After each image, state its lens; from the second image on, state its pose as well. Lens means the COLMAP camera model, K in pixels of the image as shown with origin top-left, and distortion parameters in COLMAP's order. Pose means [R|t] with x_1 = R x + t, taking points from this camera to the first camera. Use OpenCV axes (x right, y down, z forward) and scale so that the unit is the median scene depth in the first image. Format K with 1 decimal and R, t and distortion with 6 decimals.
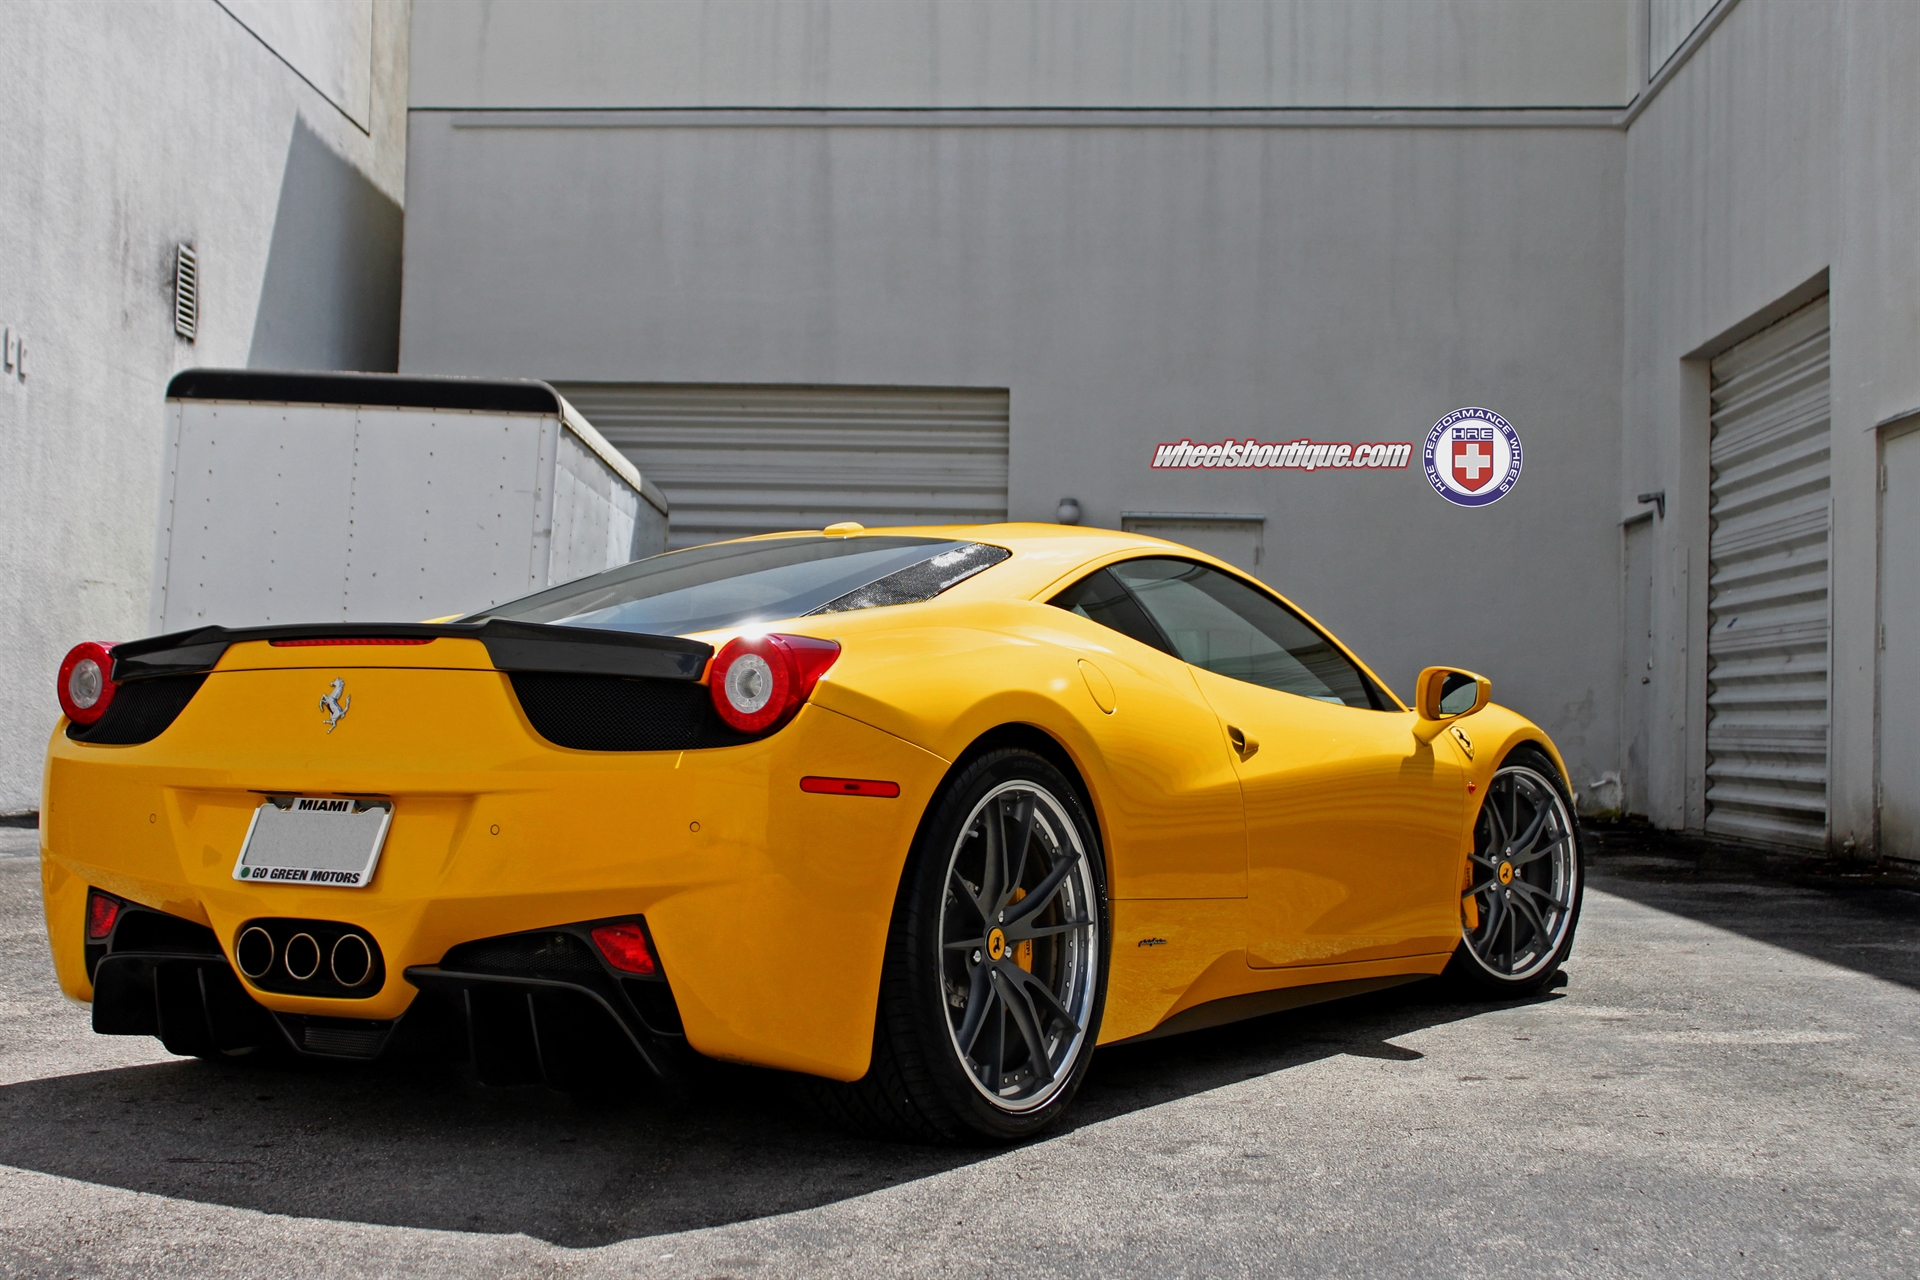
lens RADIAL K [[2608.7, 0, 960.0], [0, 2608.7, 640.0], [0, 0, 1]] dist [-0.116545, 0.069180]
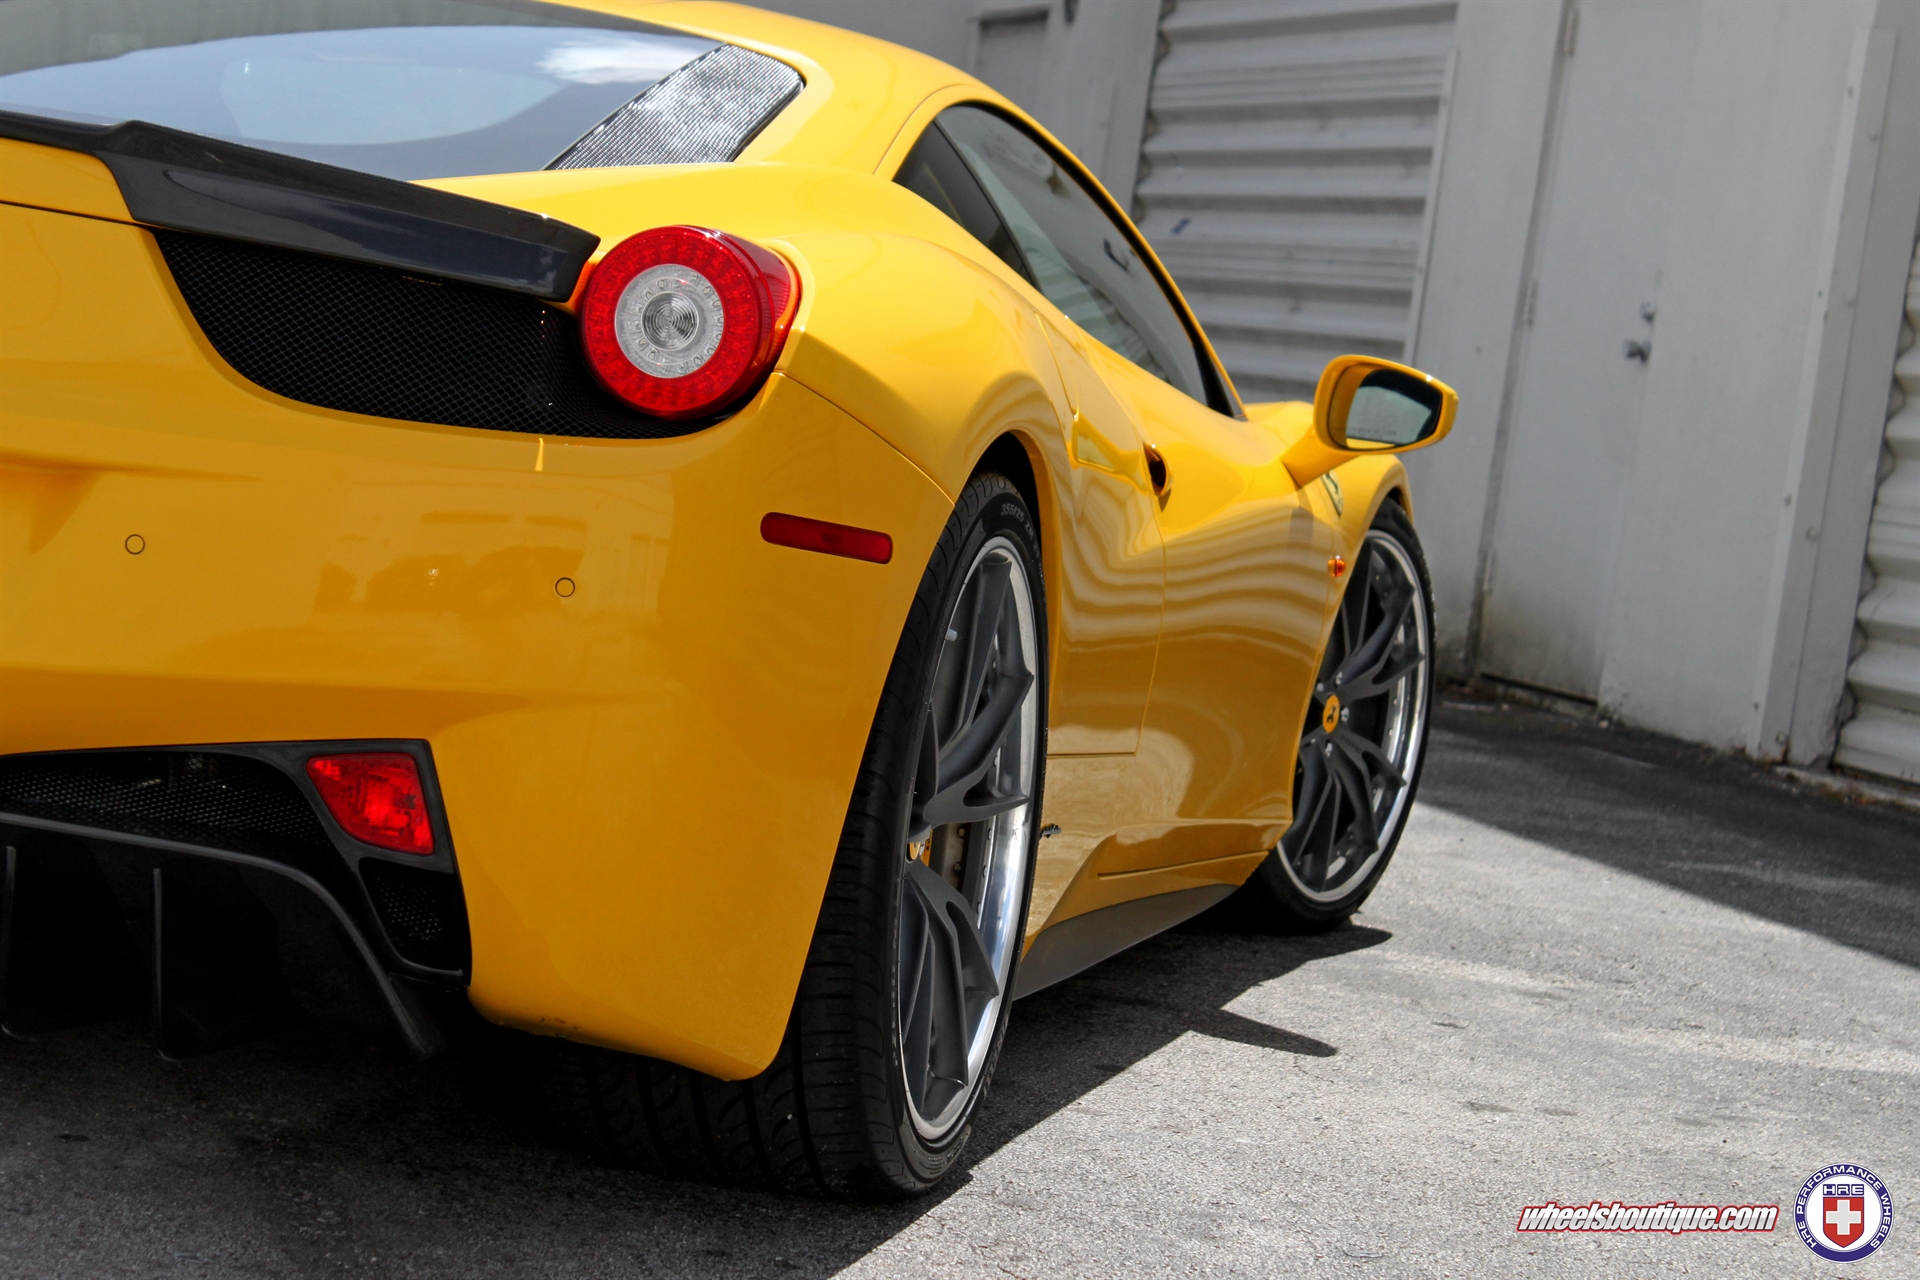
lens RADIAL K [[4682.8, 0, 960.0], [0, 4682.8, 640.0], [0, 0, 1]] dist [-0.008865, -0.273215]
pose [[0.939657, 0.100312, 0.327082, -0.242229], [-0.136745, 0.986481, 0.090306, -0.009539], [-0.313602, -0.129583, 0.940671, 0.069117]]
